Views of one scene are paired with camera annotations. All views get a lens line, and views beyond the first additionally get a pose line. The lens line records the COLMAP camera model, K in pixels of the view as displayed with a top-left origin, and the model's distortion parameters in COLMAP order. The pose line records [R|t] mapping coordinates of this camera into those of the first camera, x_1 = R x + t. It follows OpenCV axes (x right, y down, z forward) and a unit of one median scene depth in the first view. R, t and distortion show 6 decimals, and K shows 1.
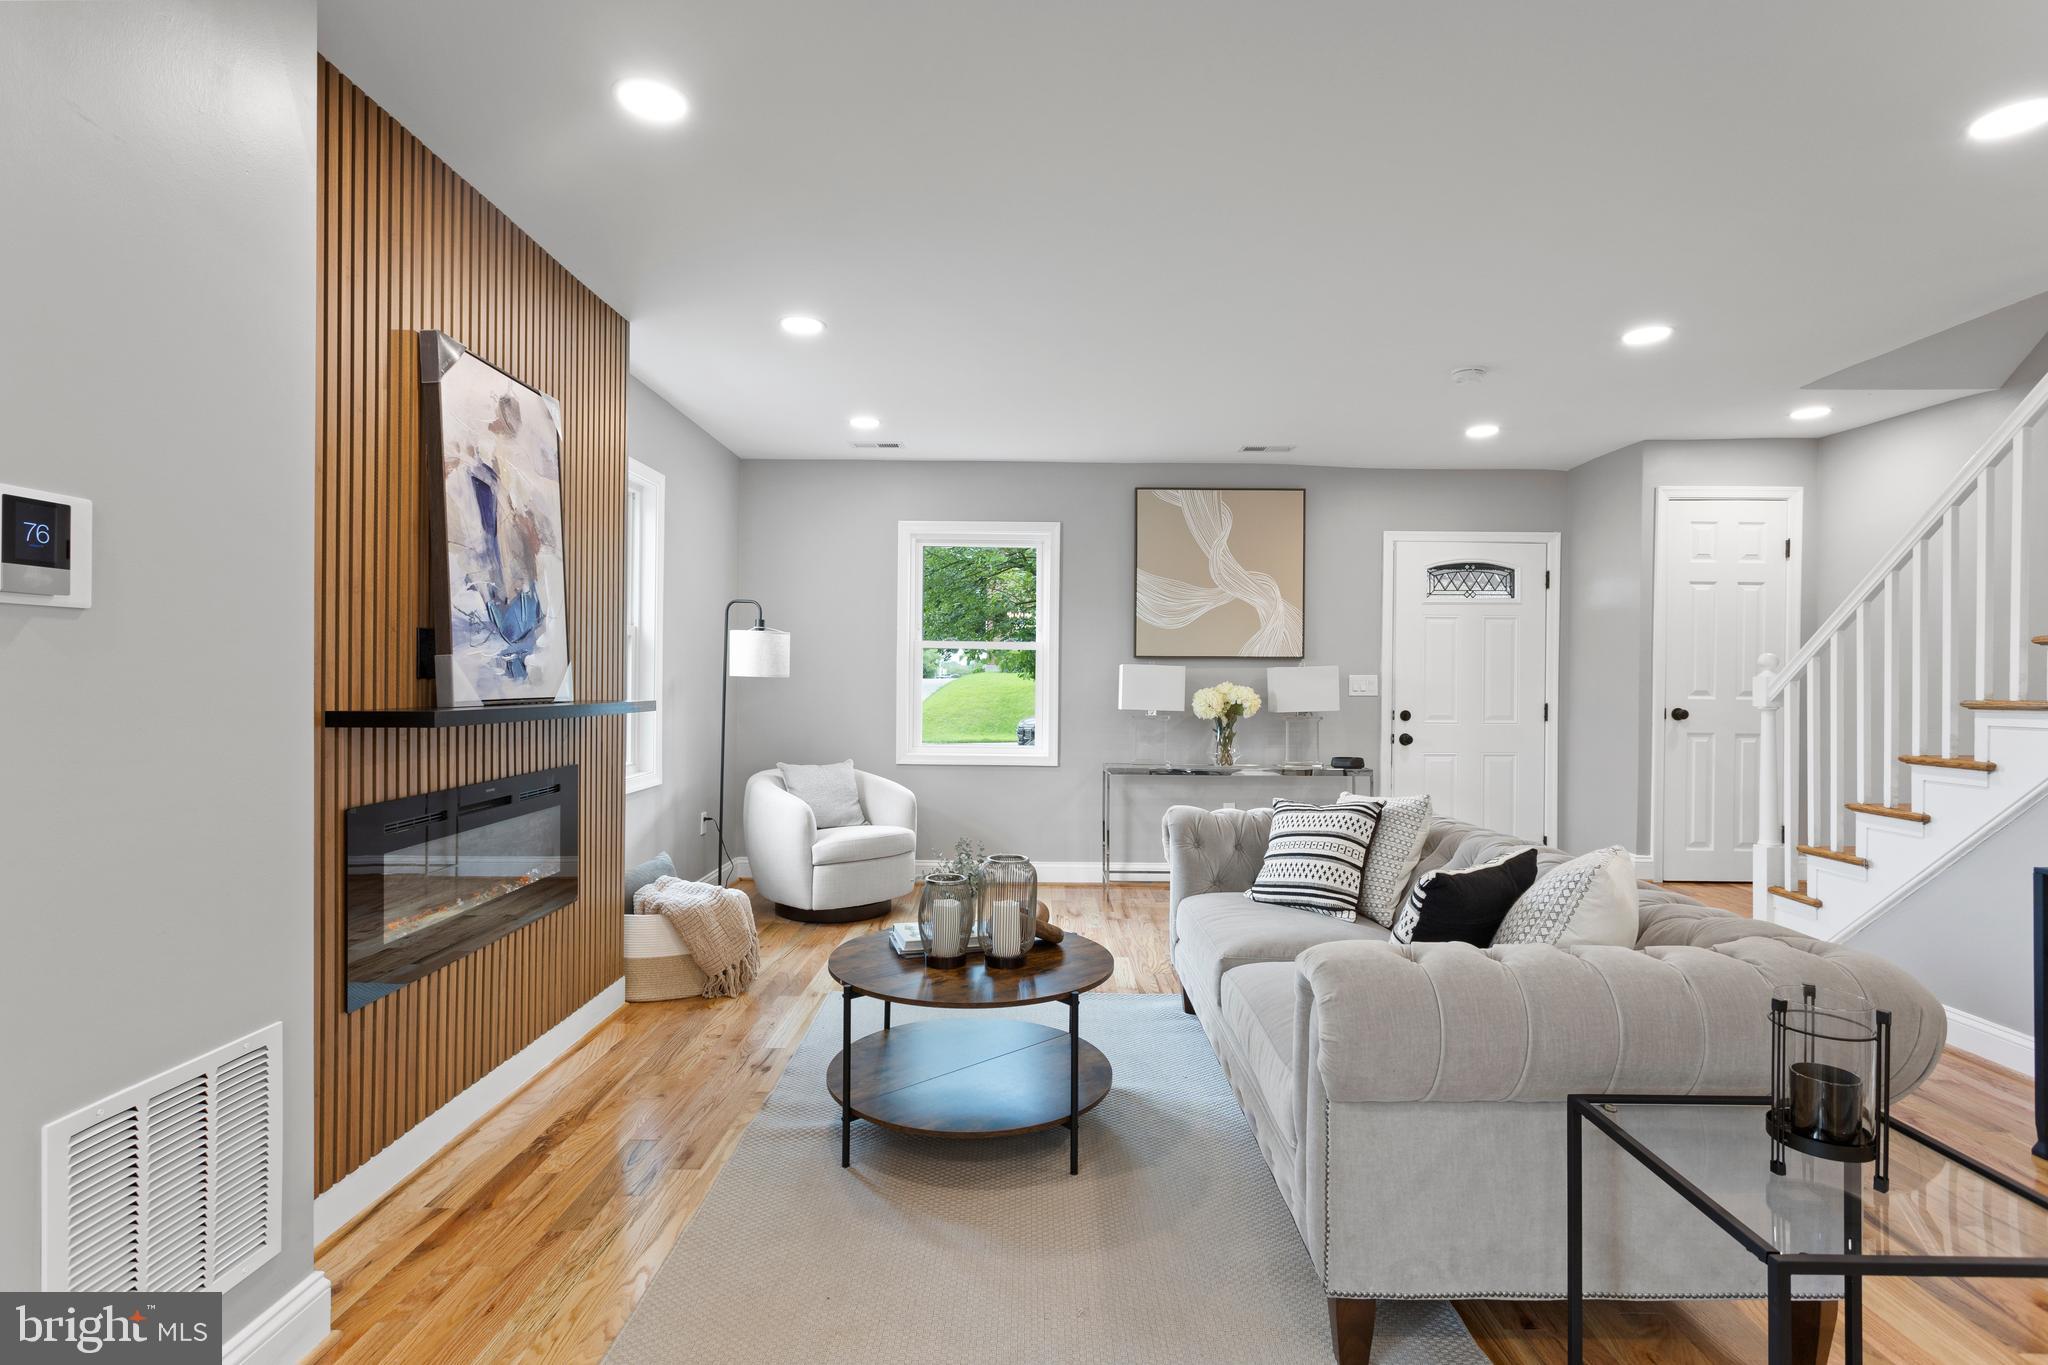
lens RADIAL K [[967.8, 0, 1023.9], [0, 967.8, 681.3], [0, 0, 1]] dist [-0.000683, -0.000069]
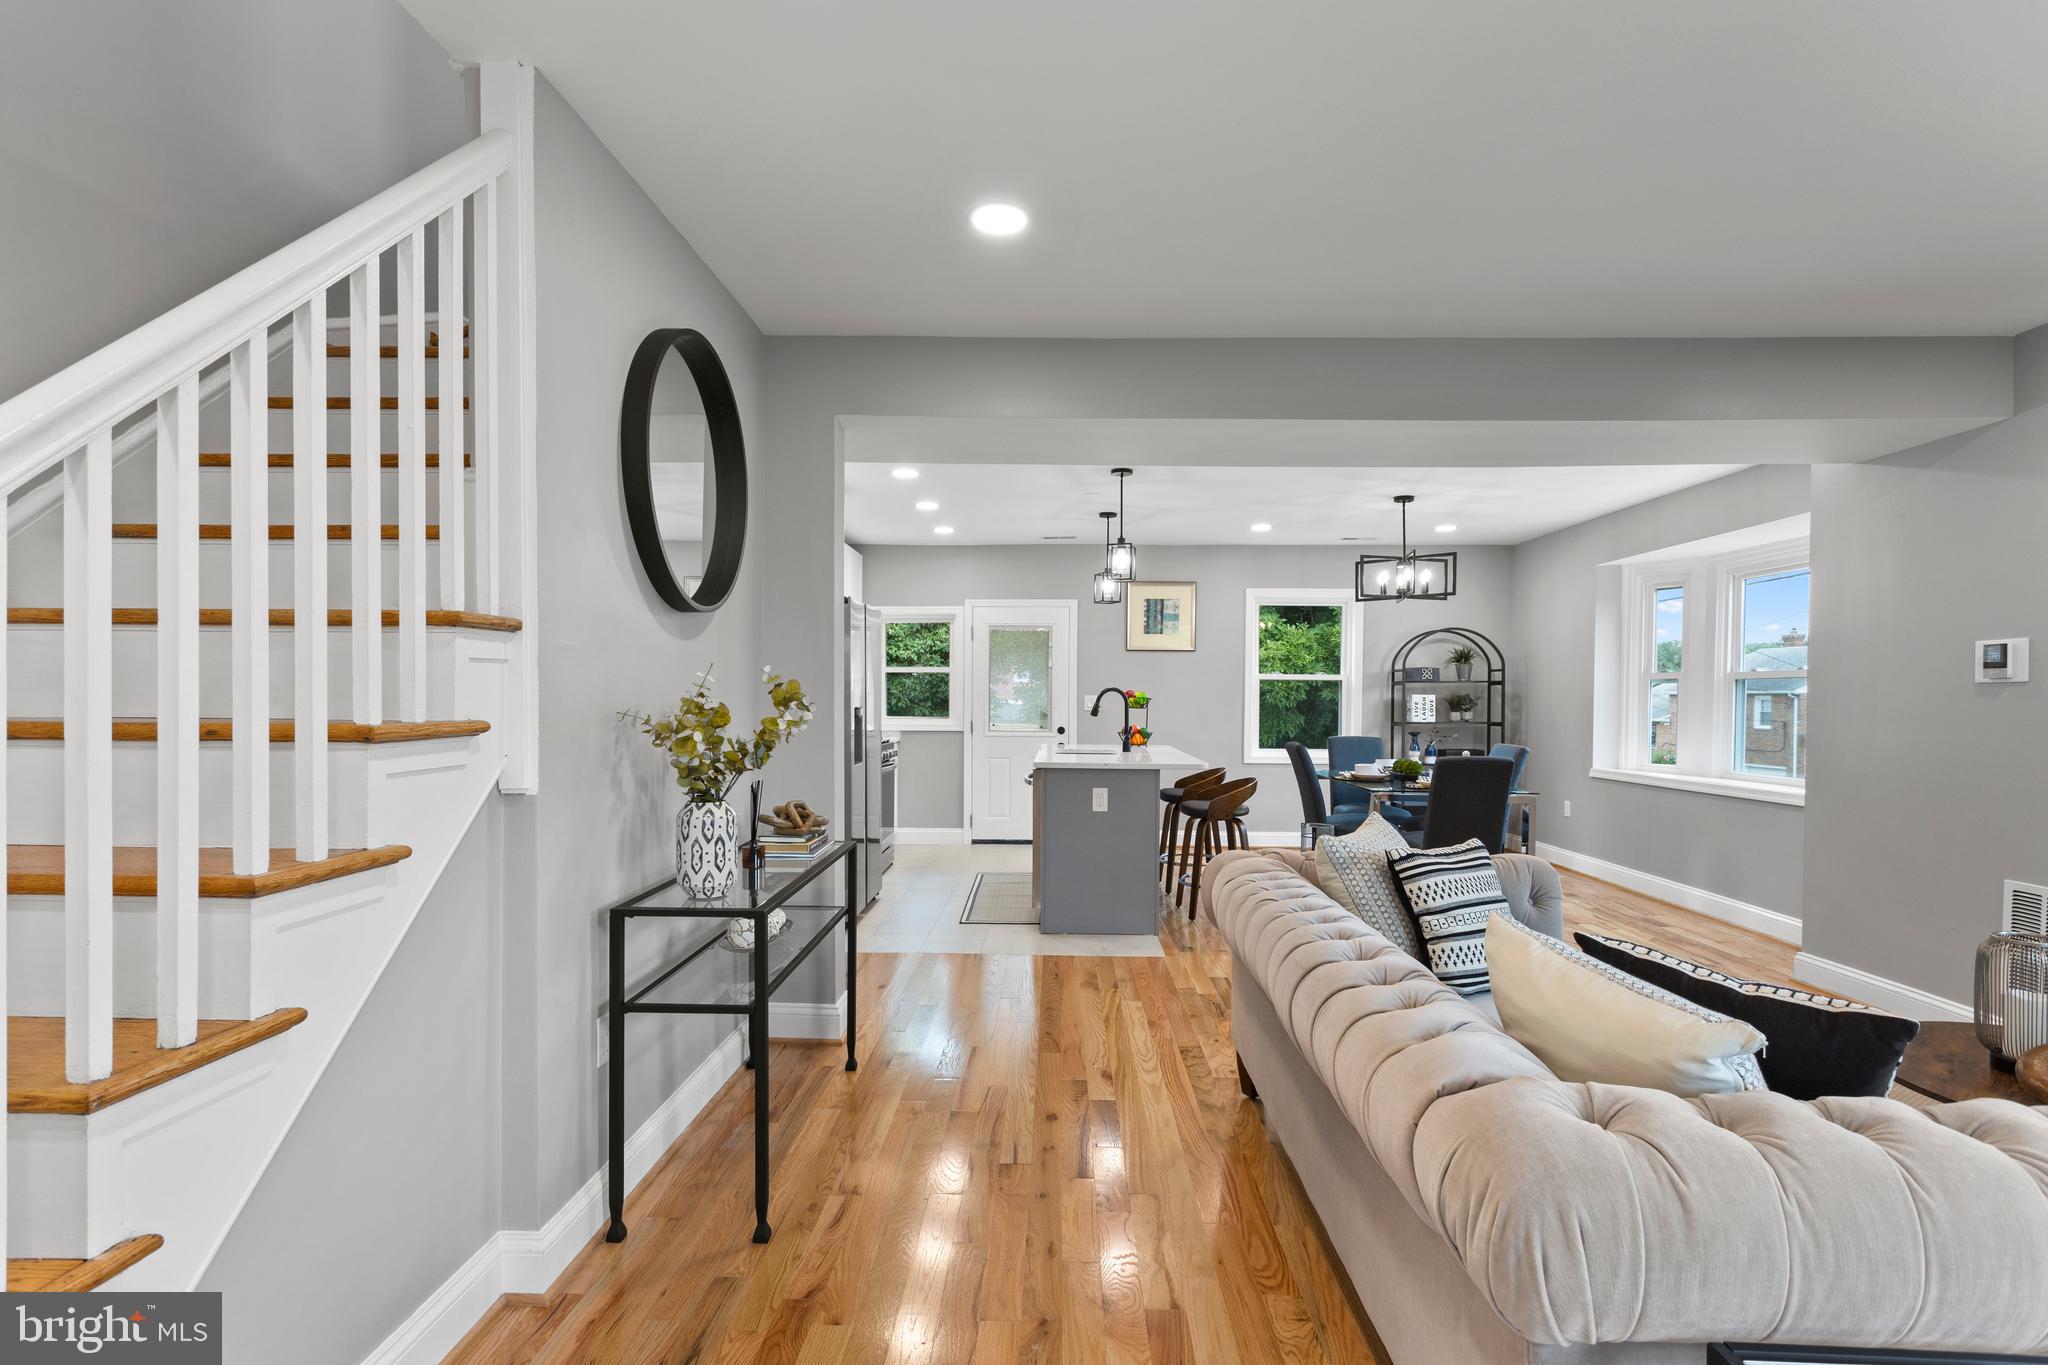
lens RADIAL K [[996.1, 0, 1043.4], [0, 996.1, 714.9], [0, 0, 1]] dist [0.030963, -0.000024]
pose [[-0.999861, -0.016570, 0.001660, 0.557202], [-0.016531, 0.999645, 0.020888, -0.001919], [-0.002005, 0.020858, -0.999780, 1.302254]]
